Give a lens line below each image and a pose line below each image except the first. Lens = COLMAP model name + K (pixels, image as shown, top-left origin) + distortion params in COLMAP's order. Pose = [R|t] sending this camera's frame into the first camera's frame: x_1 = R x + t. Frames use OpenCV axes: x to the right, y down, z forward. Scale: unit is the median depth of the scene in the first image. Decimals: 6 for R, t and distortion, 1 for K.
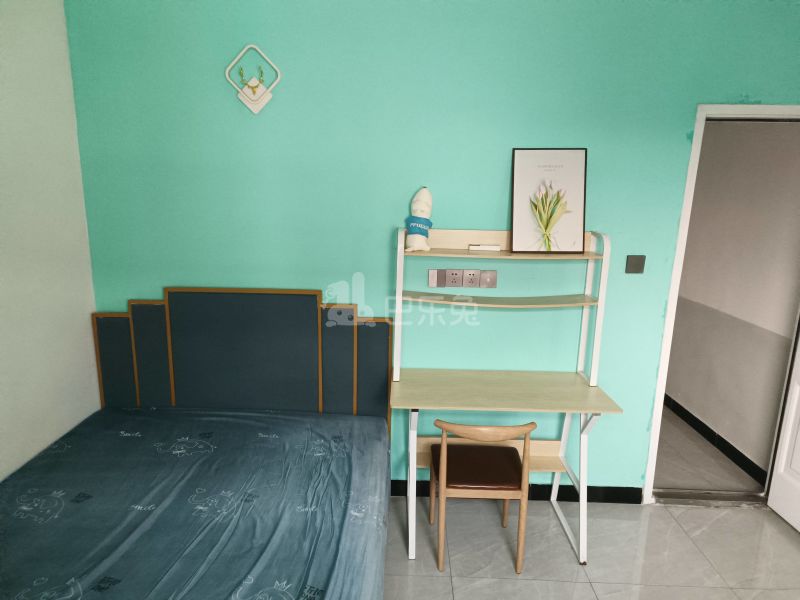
lens RADIAL K [[520.4, 0, 397.1], [0, 520.4, 302.4], [0, 0, 1]] dist [0.075872, -0.064100]
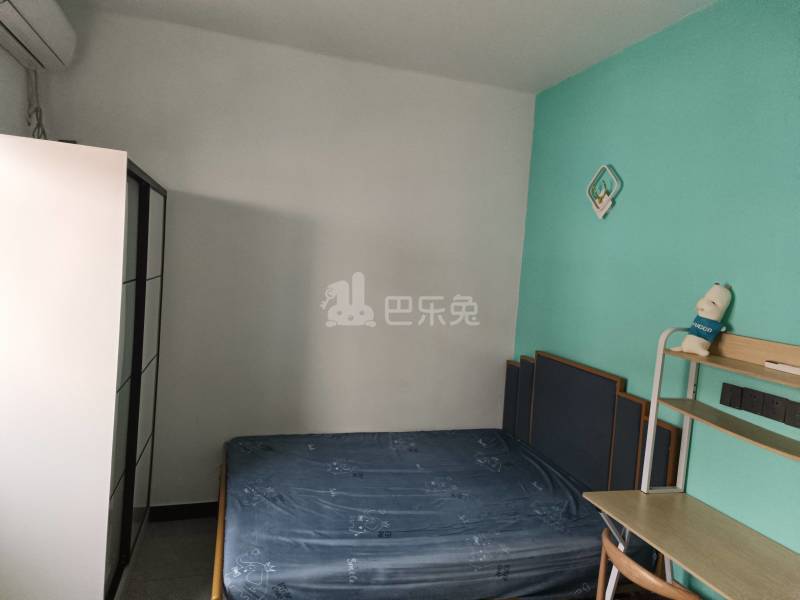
lens RADIAL K [[520.4, 0, 397.1], [0, 520.4, 302.4], [0, 0, 1]] dist [0.075872, -0.064100]
pose [[0.298619, 0.076810, -0.951276, 0.710868], [-0.270876, 0.962587, -0.007309, -0.040663], [0.915124, 0.259860, 0.308253, 0.251697]]
